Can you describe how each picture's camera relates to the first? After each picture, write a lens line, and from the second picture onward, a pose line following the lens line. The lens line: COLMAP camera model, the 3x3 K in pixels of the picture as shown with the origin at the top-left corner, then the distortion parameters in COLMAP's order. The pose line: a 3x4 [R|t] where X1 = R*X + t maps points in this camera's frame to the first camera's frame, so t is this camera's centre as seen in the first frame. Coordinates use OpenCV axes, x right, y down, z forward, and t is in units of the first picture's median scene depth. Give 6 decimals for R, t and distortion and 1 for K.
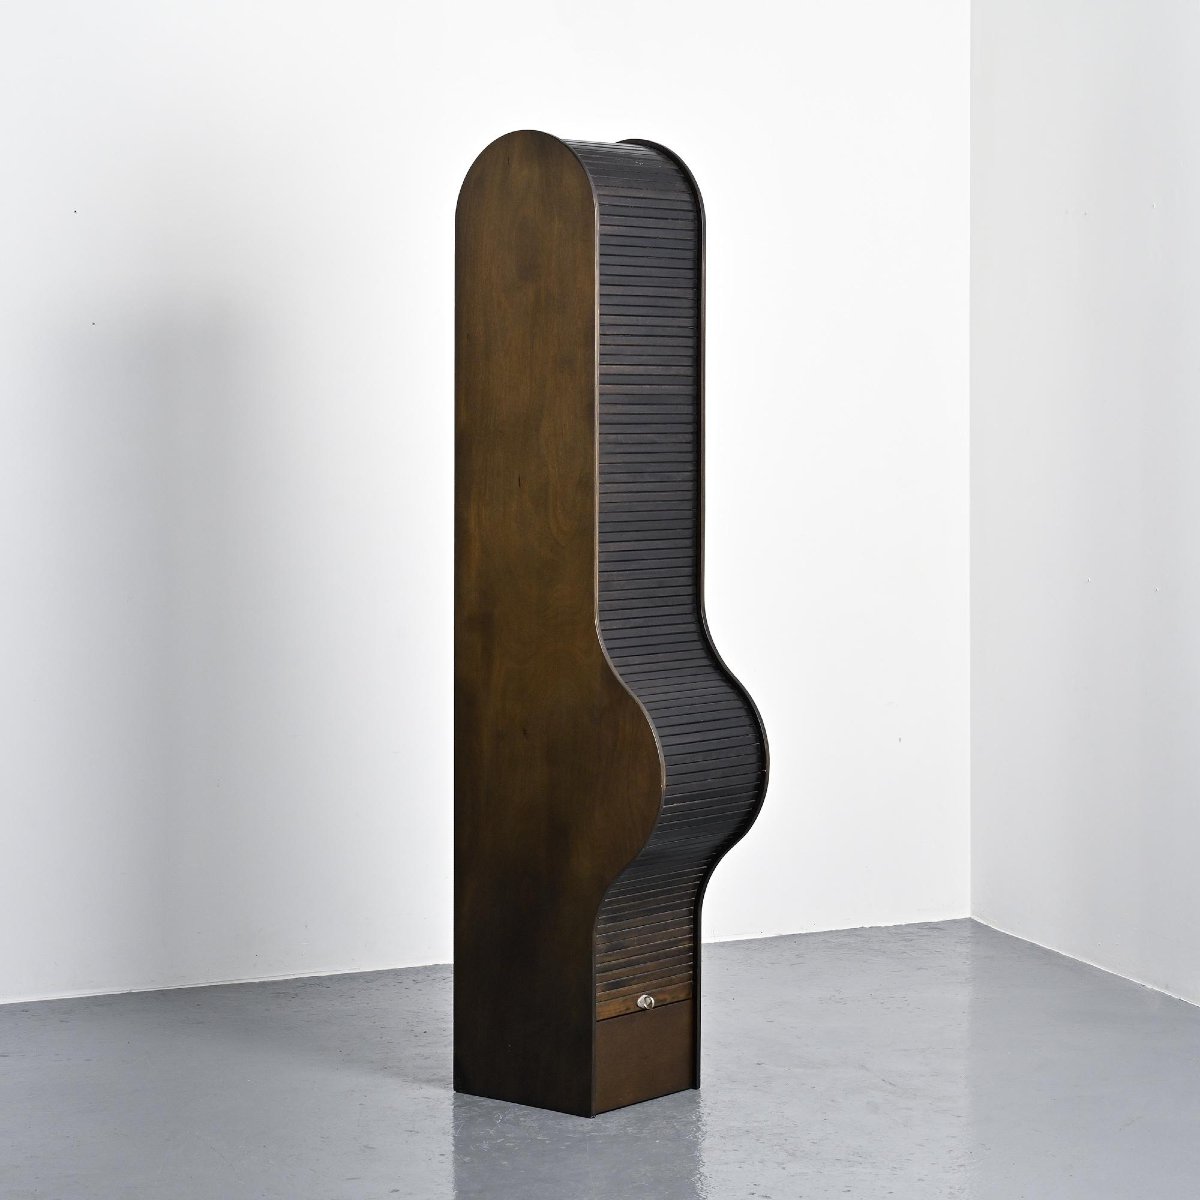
lens RADIAL K [[3446.1, 0, 600.0], [0, 3446.1, 600.0], [0, 0, 1]] dist [0.060752, 0.582515]
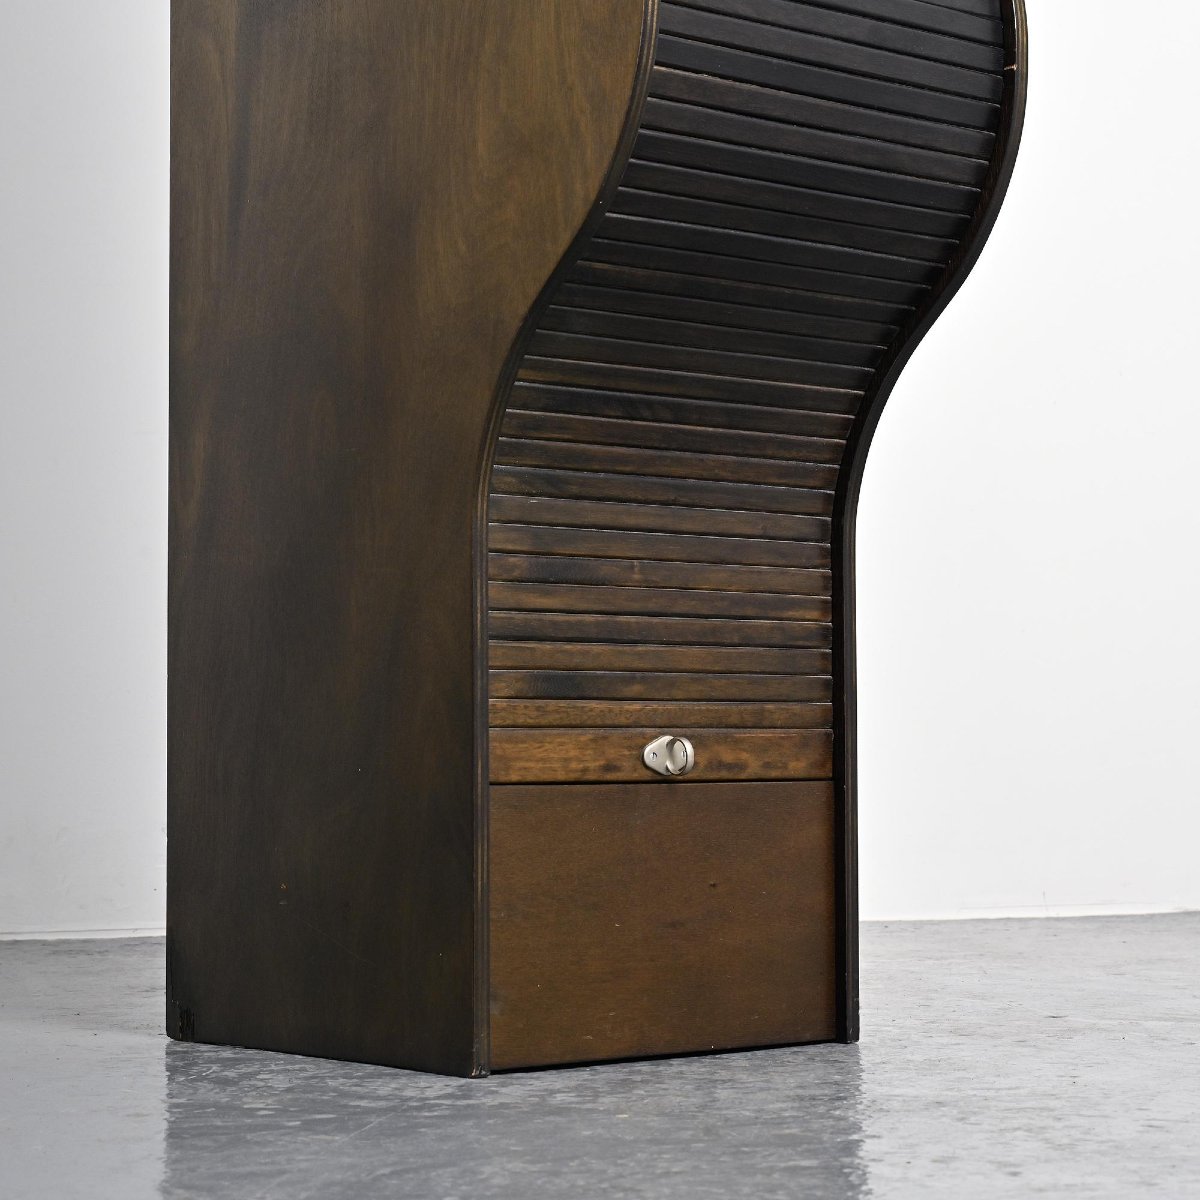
lens RADIAL K [[3004.9, 0, 598.7], [0, 3004.9, 558.2], [0, 0, 1]] dist [0.020898, 0.193404]
pose [[0.984559, -0.019714, -0.173939, 0.058446], [-0.005972, 0.989277, -0.145928, 0.141458], [0.174950, 0.144713, 0.973884, 0.713346]]
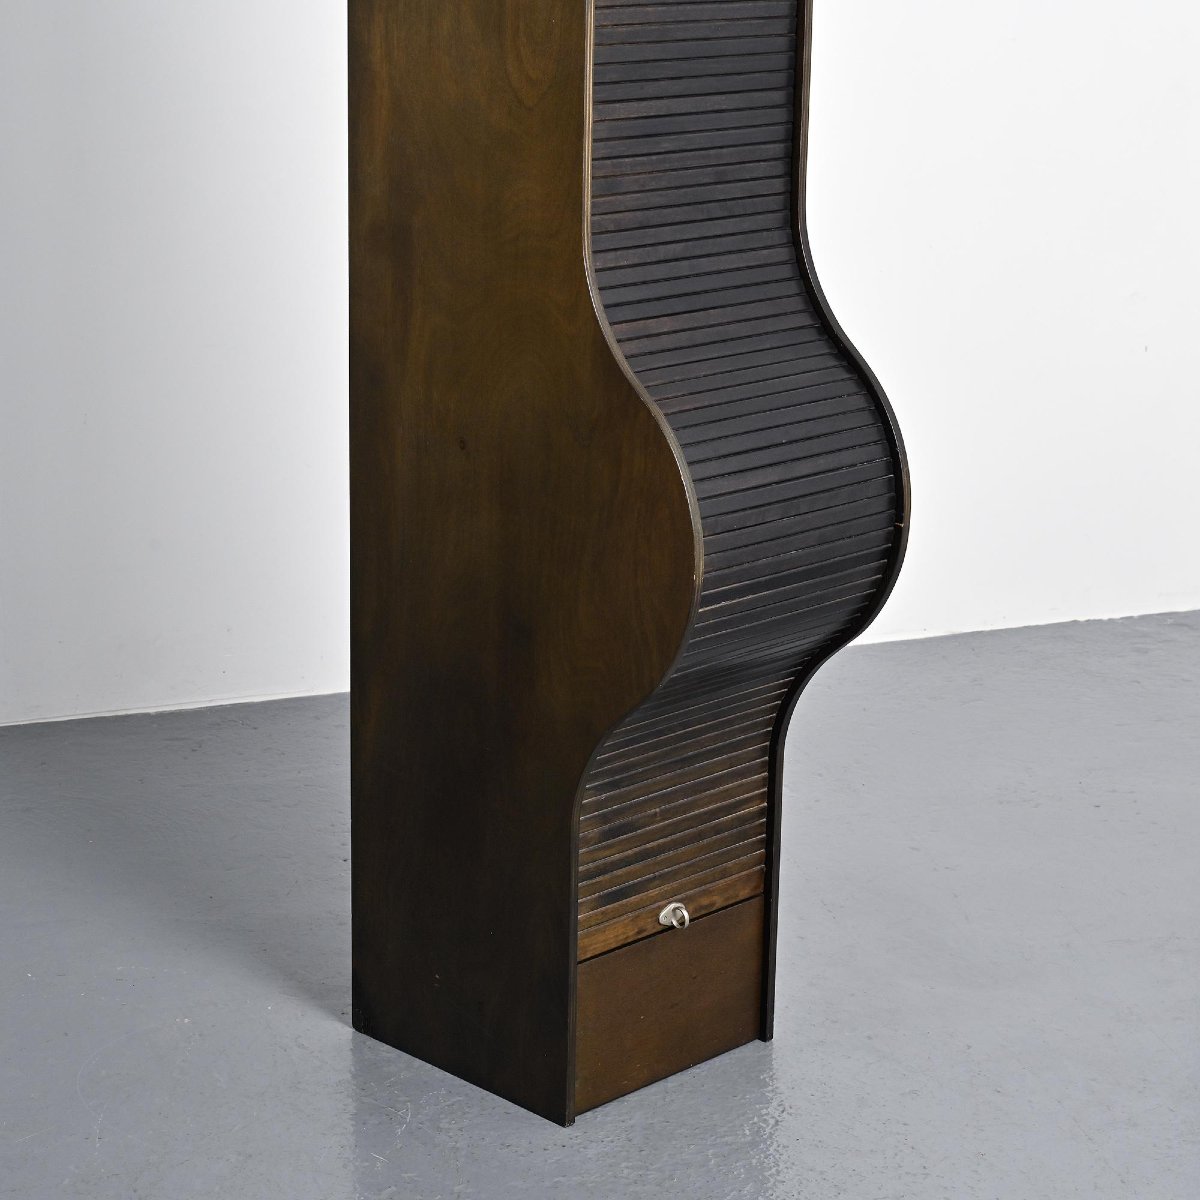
lens RADIAL K [[3004.9, 0, 598.7], [0, 3004.9, 558.2], [0, 0, 1]] dist [0.020898, 0.193404]
pose [[0.995861, 0.037782, -0.082668, 0.039773], [-0.022249, 0.983174, 0.181309, -0.030808], [0.088128, -0.178719, 0.979945, 0.528748]]
